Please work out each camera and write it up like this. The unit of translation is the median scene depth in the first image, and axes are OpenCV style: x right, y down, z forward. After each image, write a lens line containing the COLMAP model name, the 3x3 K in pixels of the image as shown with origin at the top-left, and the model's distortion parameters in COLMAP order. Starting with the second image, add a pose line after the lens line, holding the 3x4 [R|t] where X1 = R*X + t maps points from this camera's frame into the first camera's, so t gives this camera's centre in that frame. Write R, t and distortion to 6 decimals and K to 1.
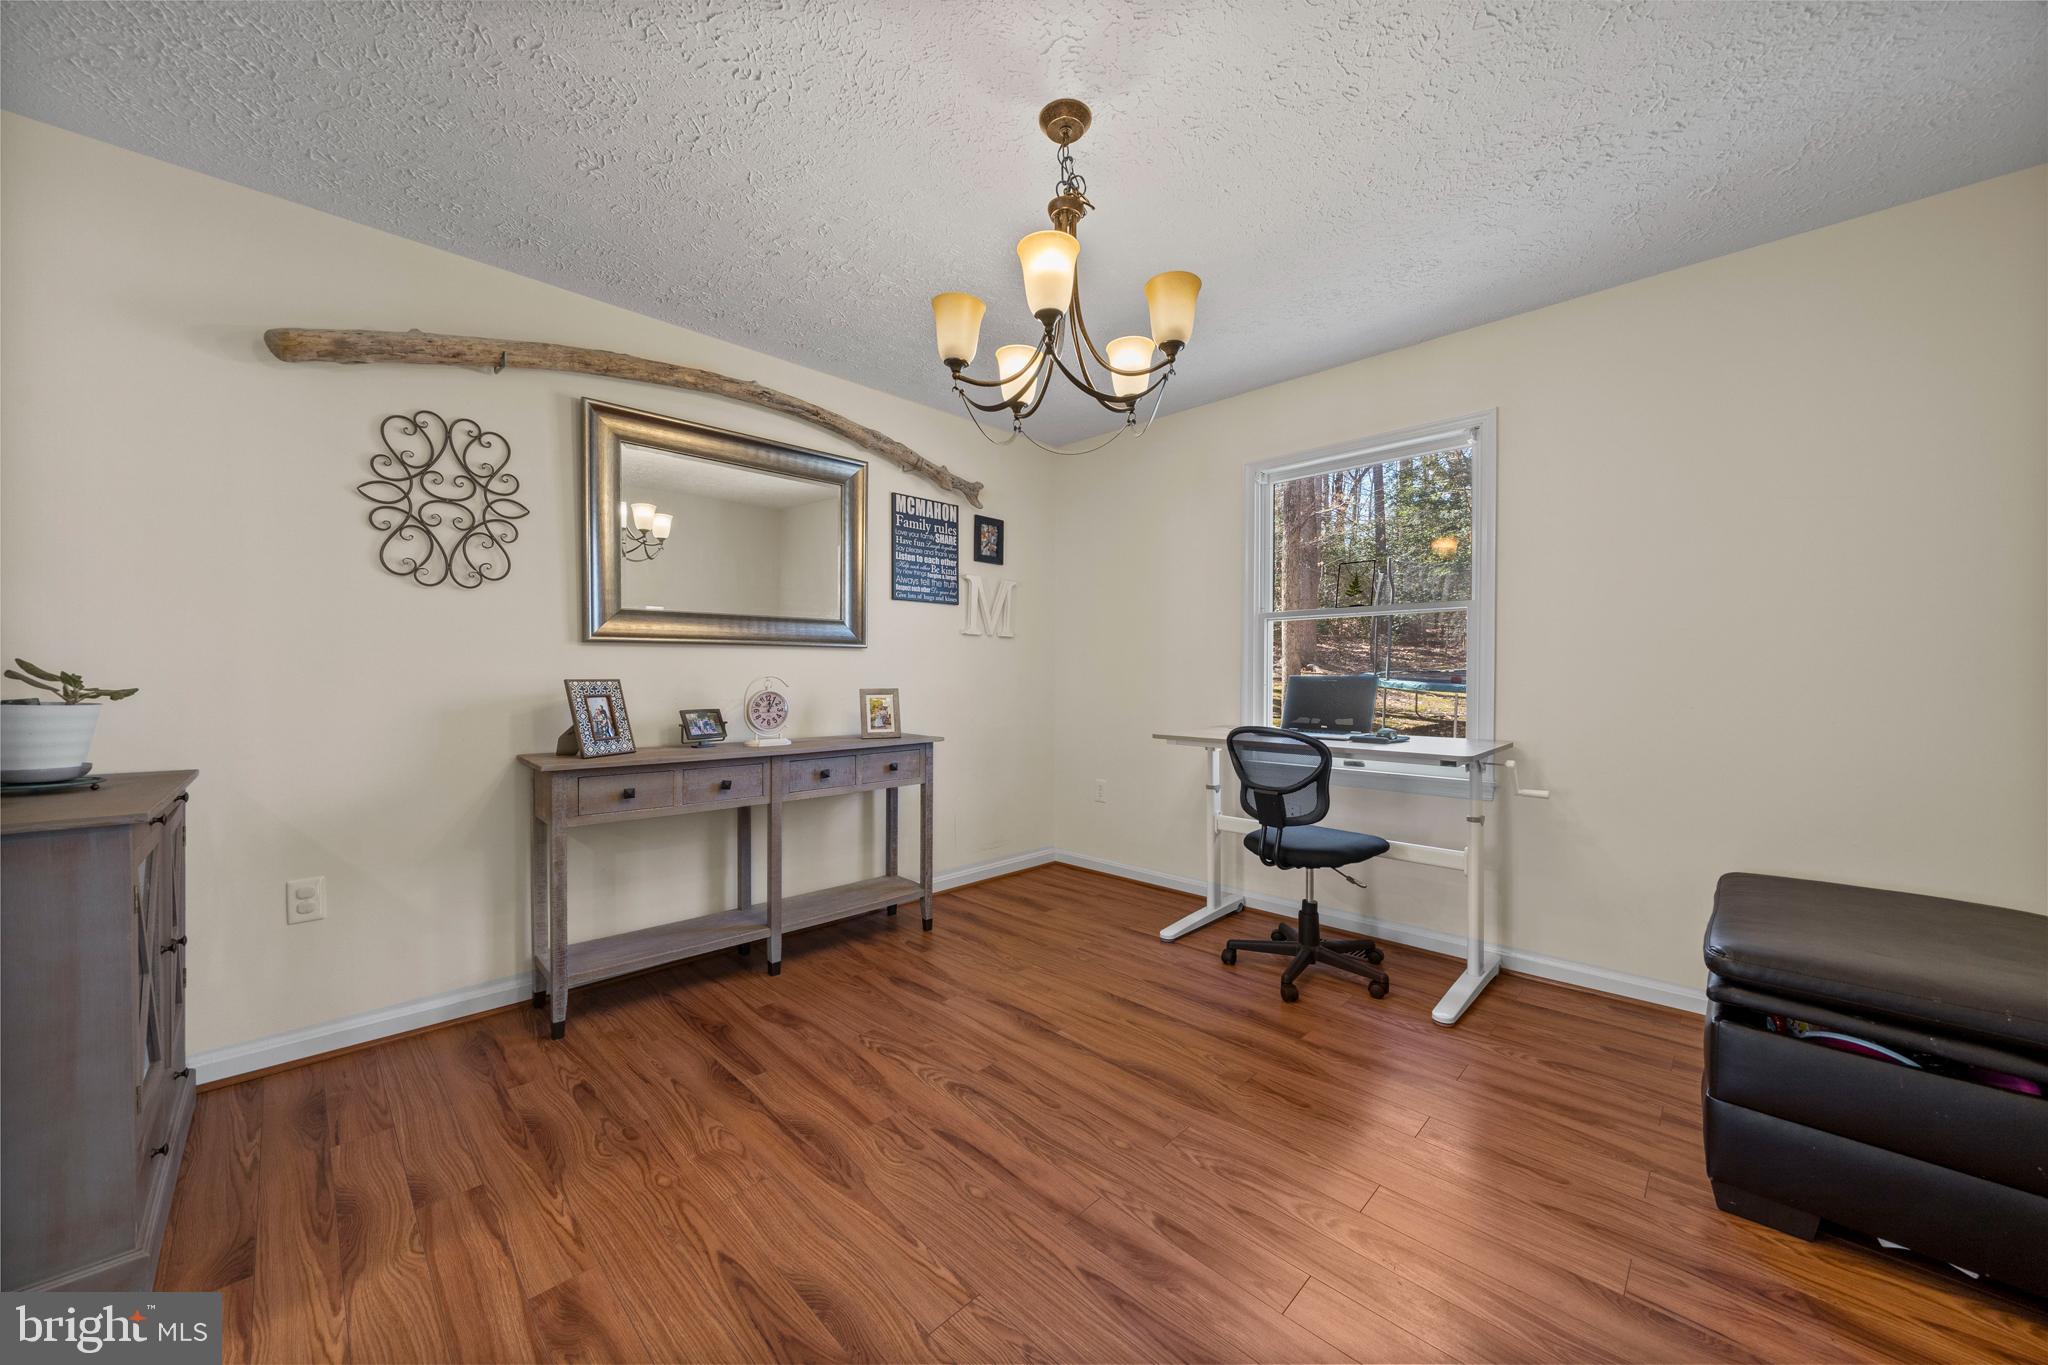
lens RADIAL K [[726.5, 0, 1024.0], [0, 726.5, 682.5], [0, 0, 1]] dist [-0.012952, -0.000033]
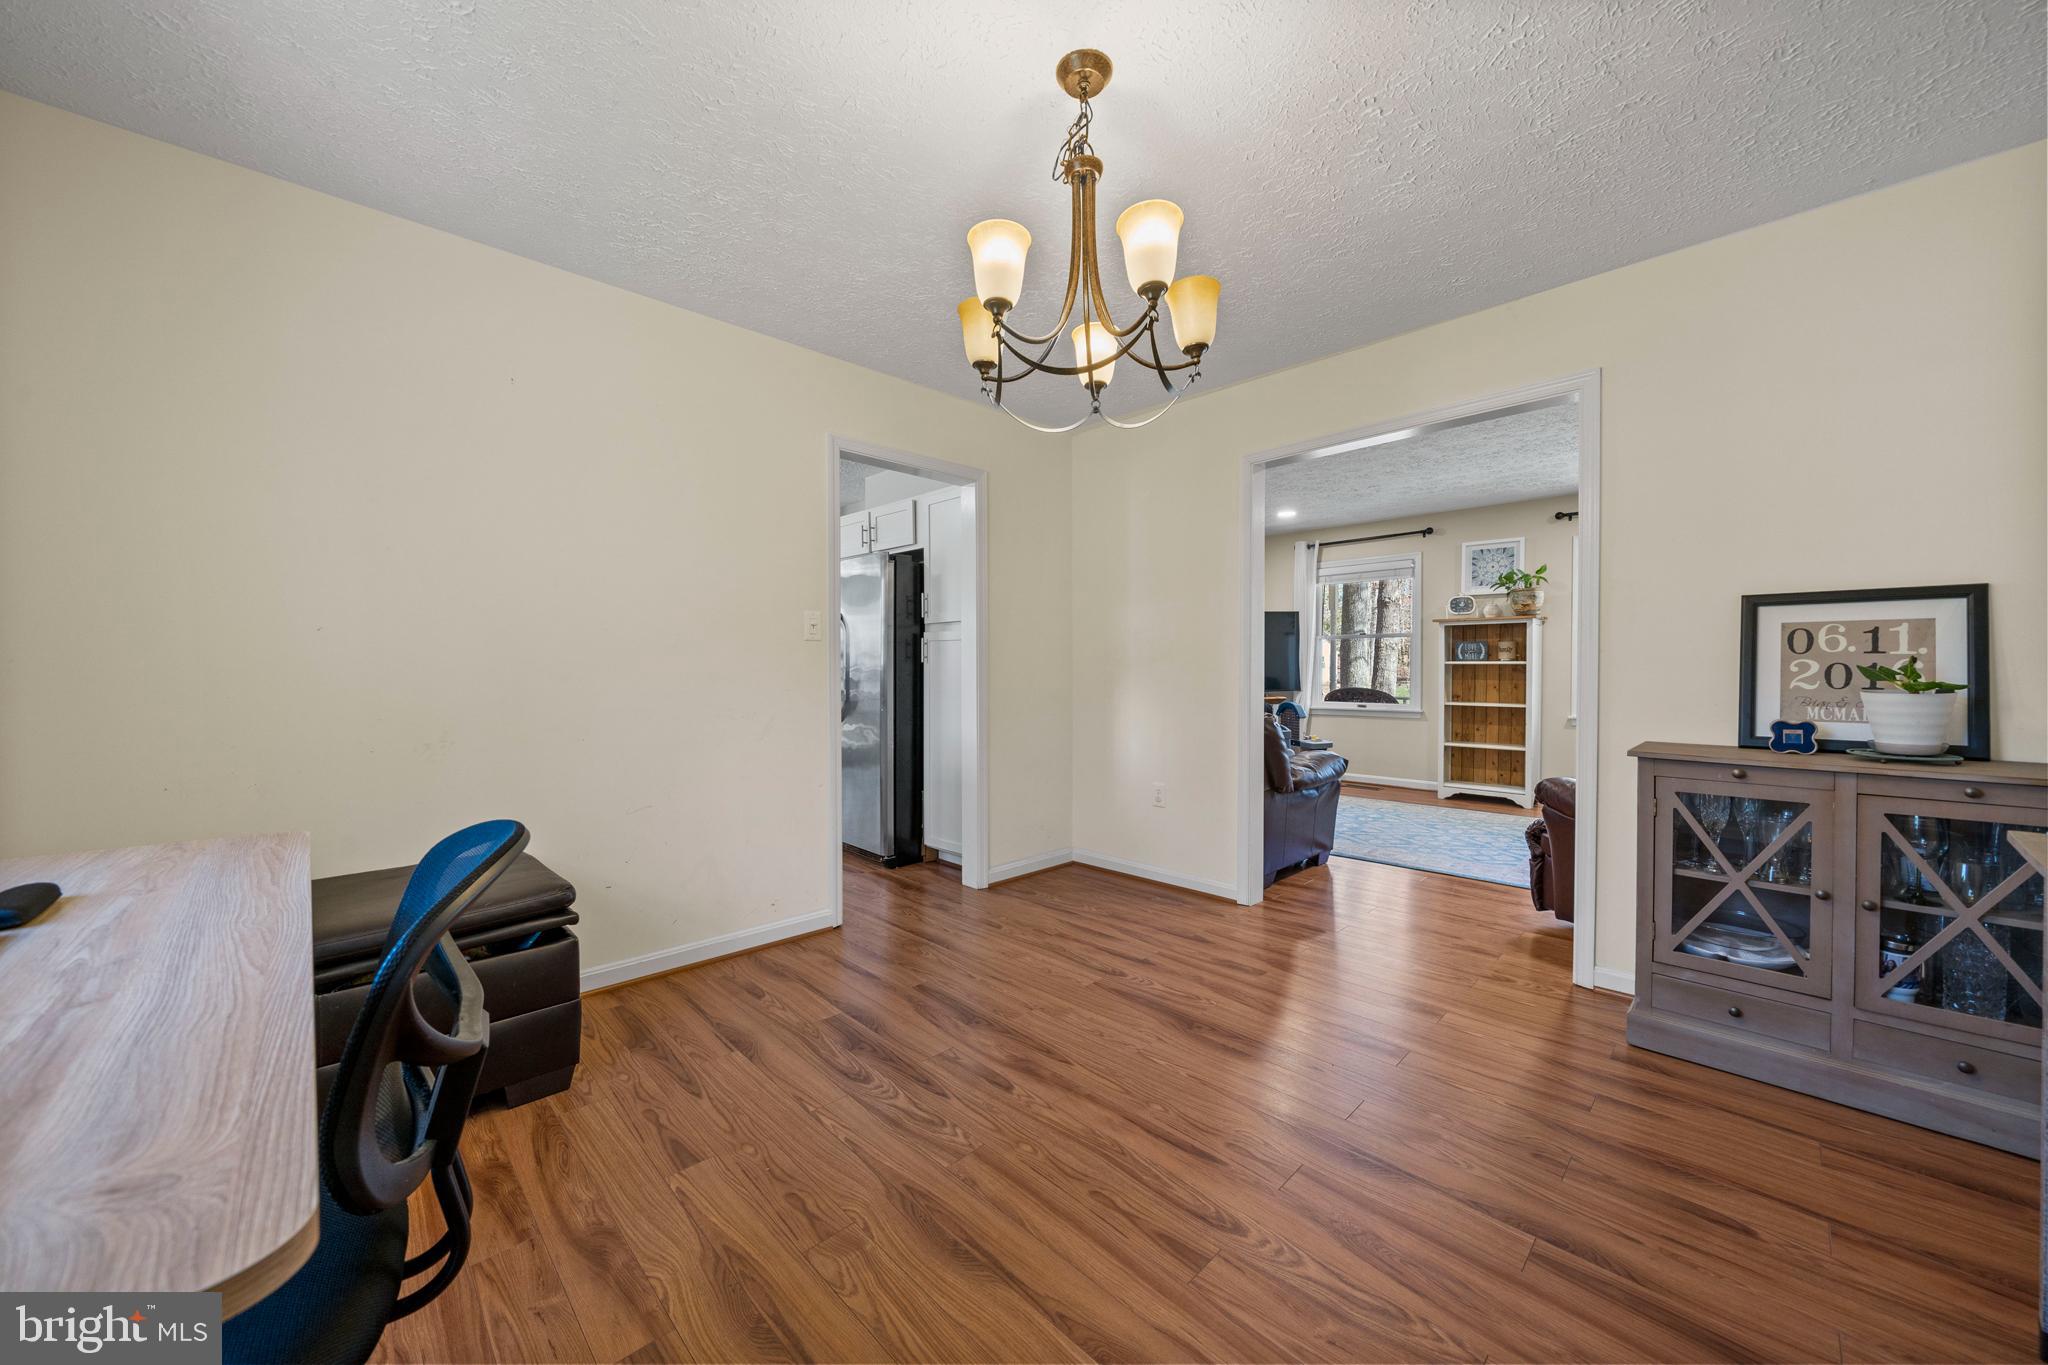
lens RADIAL K [[726.5, 0, 1024.0], [0, 726.5, 682.5], [0, 0, 1]] dist [-0.012952, -0.000033]
pose [[-0.999894, 0.001005, 0.014526, 0.090925], [0.001482, 0.999459, 0.032869, -0.019213], [-0.014485, 0.032887, -0.999354, 1.464424]]
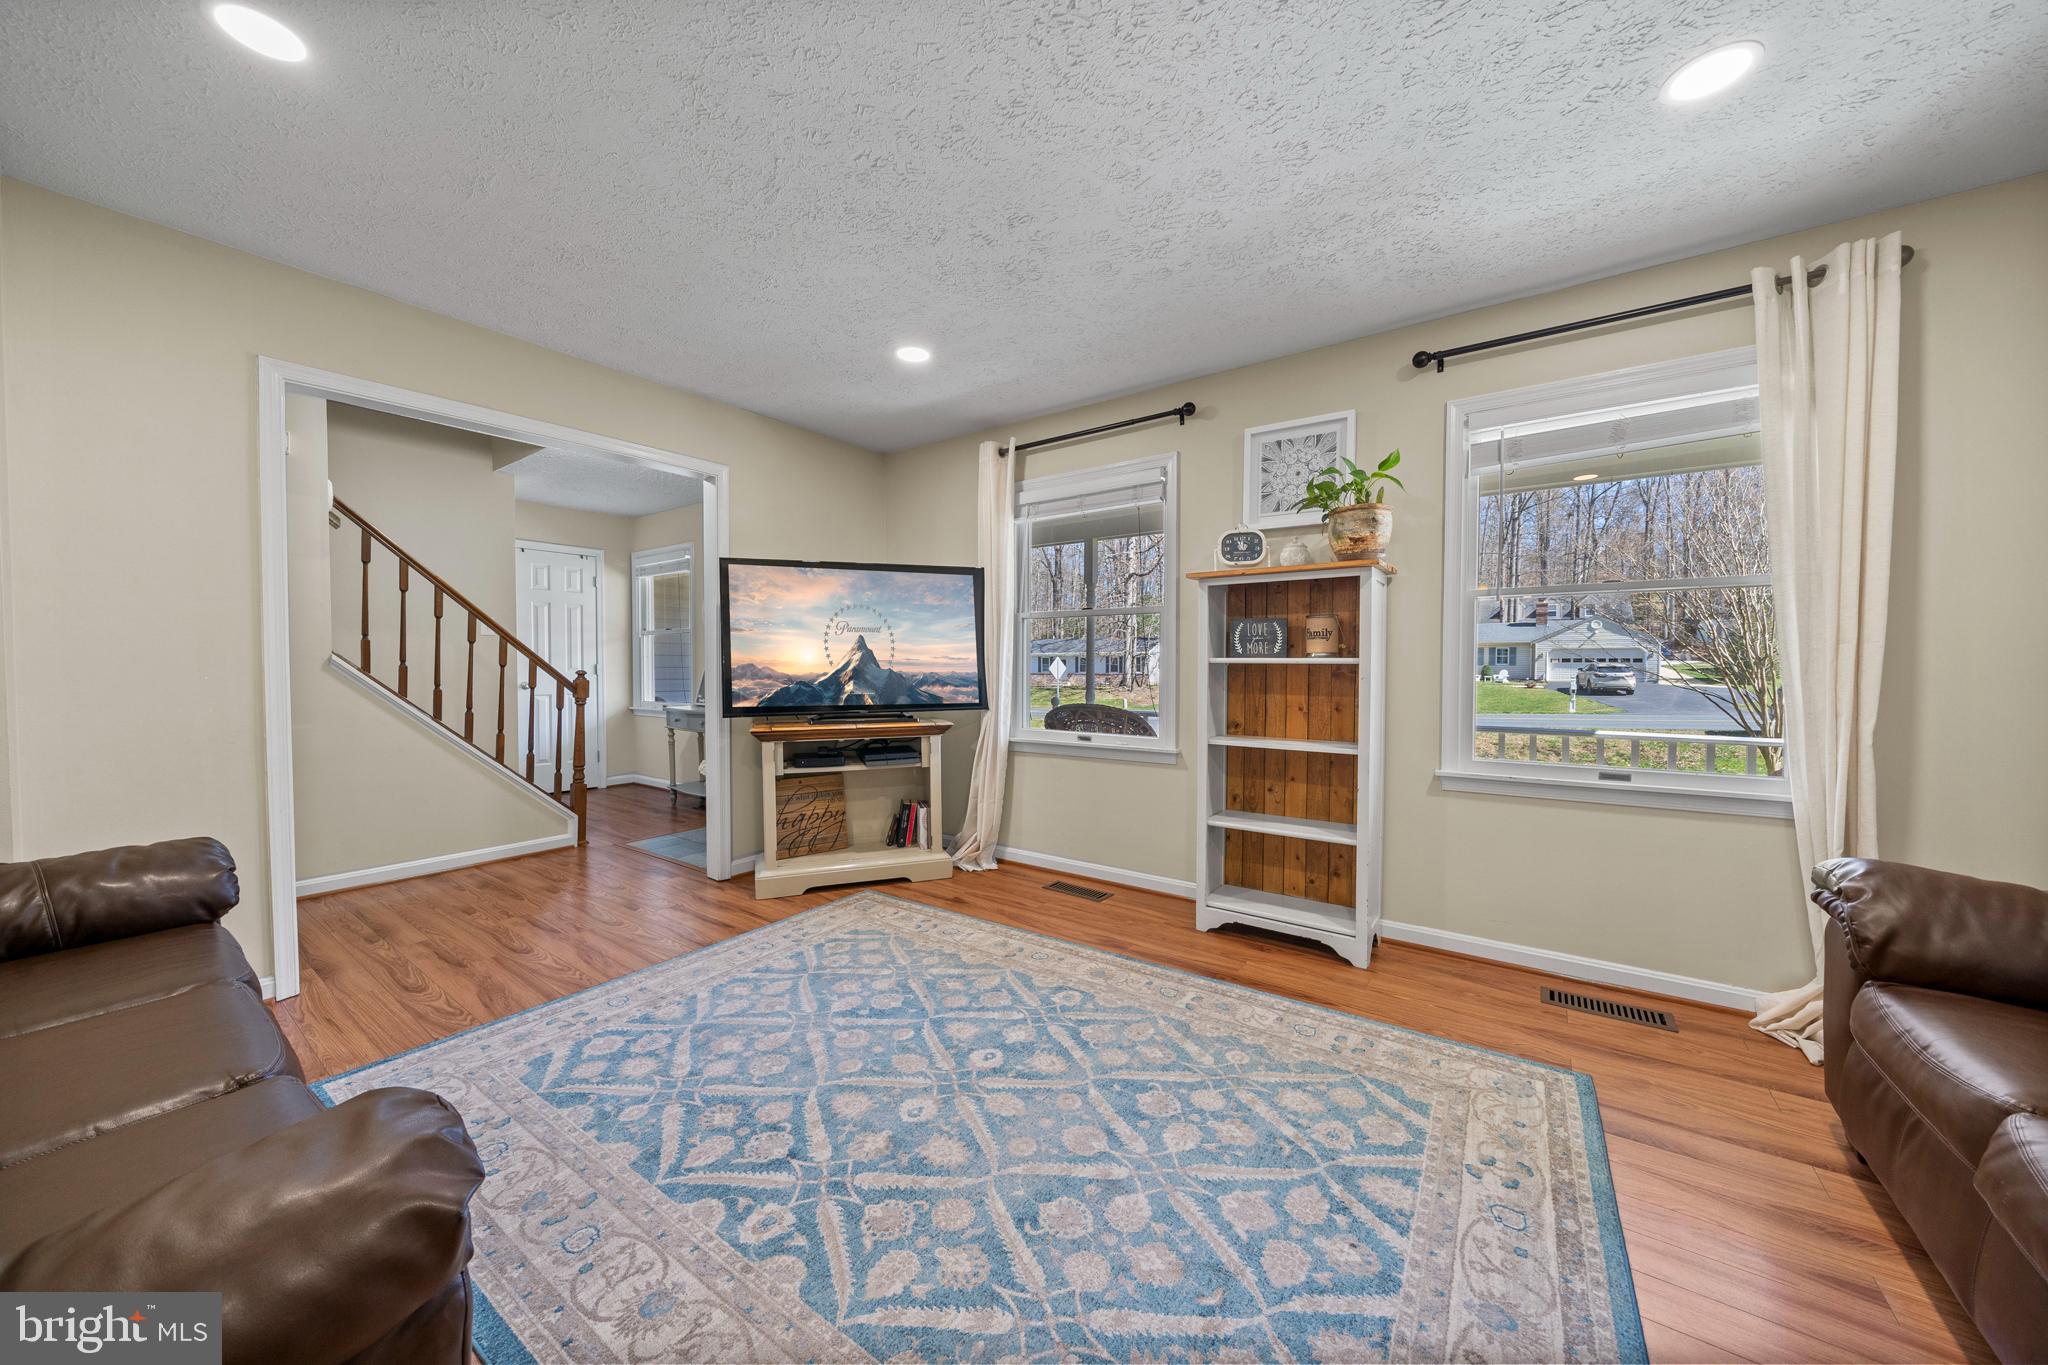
lens RADIAL K [[701.8, 0, 1028.9], [0, 701.8, 683.2], [0, 0, 1]] dist [-0.007910, -0.000020]
pose [[-0.984986, 0.000803, -0.172632, -0.871404], [-0.005379, 0.999361, 0.035337, -0.003752], [0.172550, 0.035735, -0.984352, -0.008928]]
